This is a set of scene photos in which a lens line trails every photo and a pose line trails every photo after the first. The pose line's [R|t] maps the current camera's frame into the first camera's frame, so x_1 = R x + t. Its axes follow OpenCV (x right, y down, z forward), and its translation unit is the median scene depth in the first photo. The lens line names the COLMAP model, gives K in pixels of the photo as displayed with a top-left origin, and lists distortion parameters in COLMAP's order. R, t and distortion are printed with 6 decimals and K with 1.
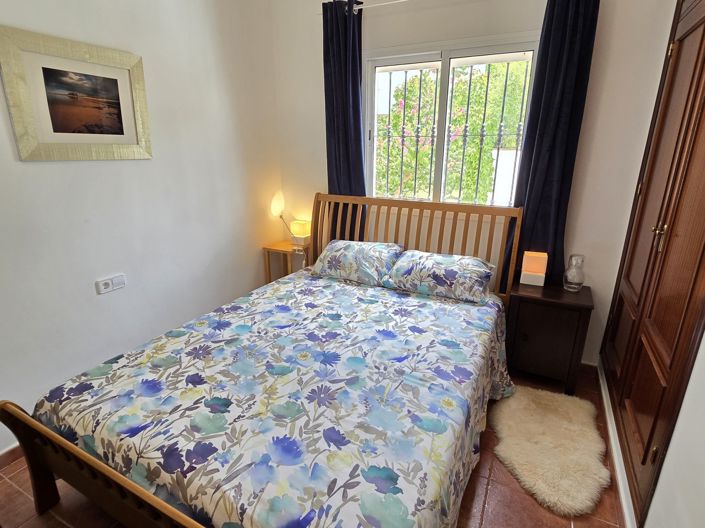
lens RADIAL K [[371.8, 0, 352.5], [0, 371.8, 264.0], [0, 0, 1]] dist [0.003381, -0.001335]
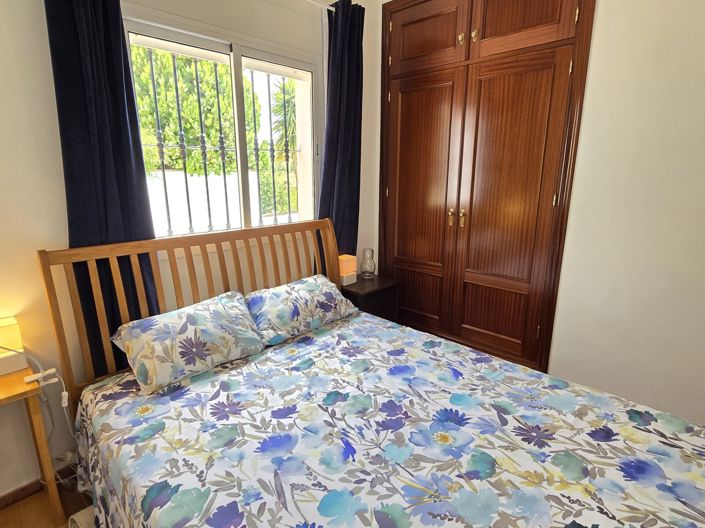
lens RADIAL K [[371.8, 0, 352.5], [0, 371.8, 264.0], [0, 0, 1]] dist [0.003381, -0.001335]
pose [[0.292670, -0.233652, 0.927228, -0.593627], [0.283614, 0.947263, 0.149181, -0.181359], [-0.913185, 0.219314, 0.343503, 0.633330]]
